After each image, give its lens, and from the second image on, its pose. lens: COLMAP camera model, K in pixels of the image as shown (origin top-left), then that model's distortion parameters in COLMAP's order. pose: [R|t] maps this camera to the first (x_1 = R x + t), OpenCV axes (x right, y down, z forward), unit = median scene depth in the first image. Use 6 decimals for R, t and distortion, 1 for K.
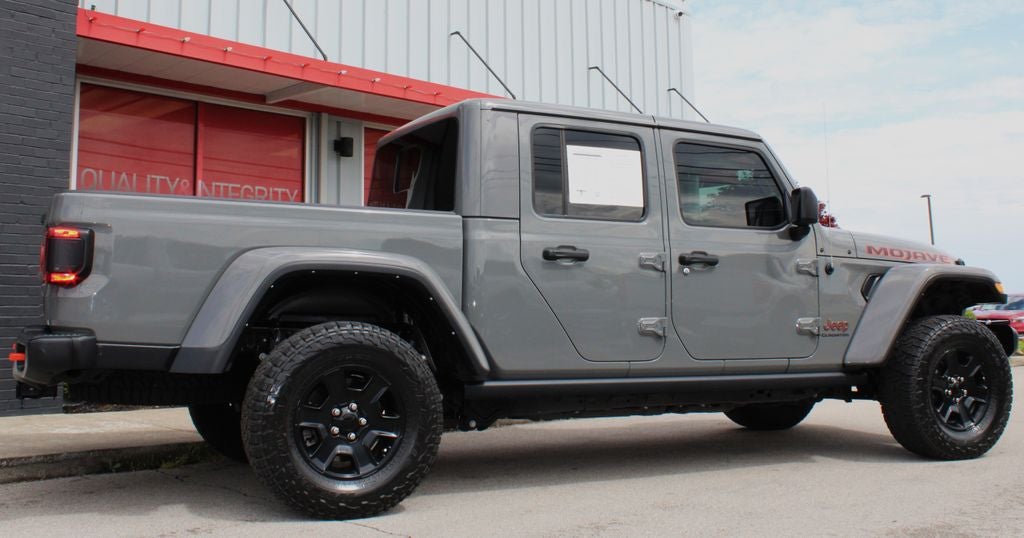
lens RADIAL K [[1062.6, 0, 541.1], [0, 1062.6, 181.7], [0, 0, 1]] dist [-0.136635, 0.120309]
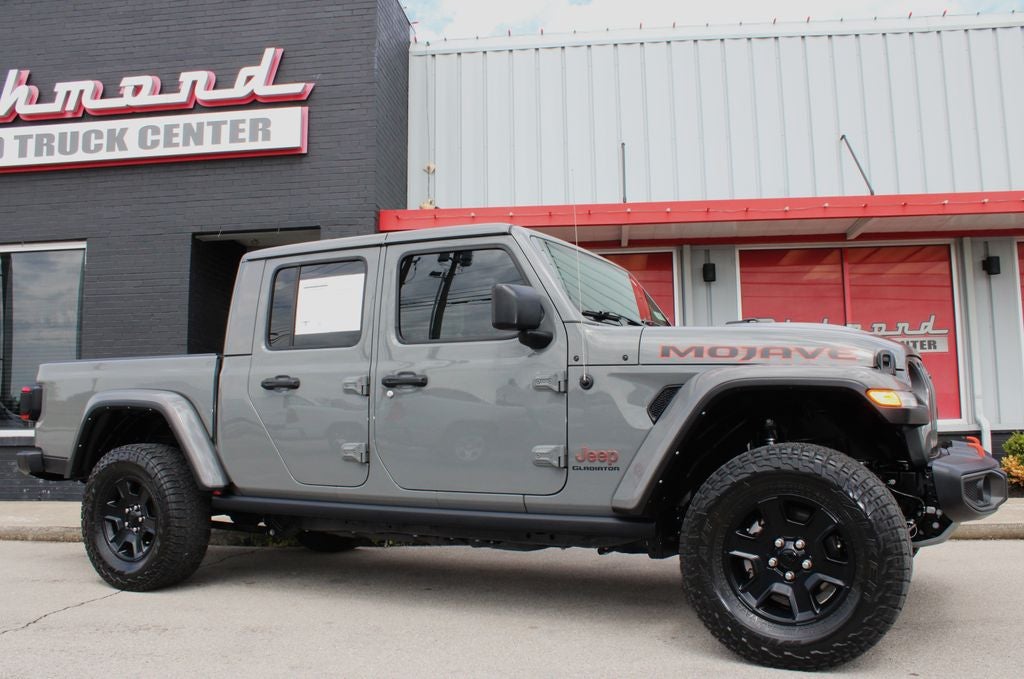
lens RADIAL K [[885.4, 0, 512.0], [0, 885.4, 339.5], [0, 0, 1]] dist [-0.155840, 0.143477]
pose [[0.588154, -0.083920, -0.804383, 0.777776], [0.110855, 0.993580, -0.022603, 0.061805], [0.801116, -0.075876, 0.593681, 0.584813]]
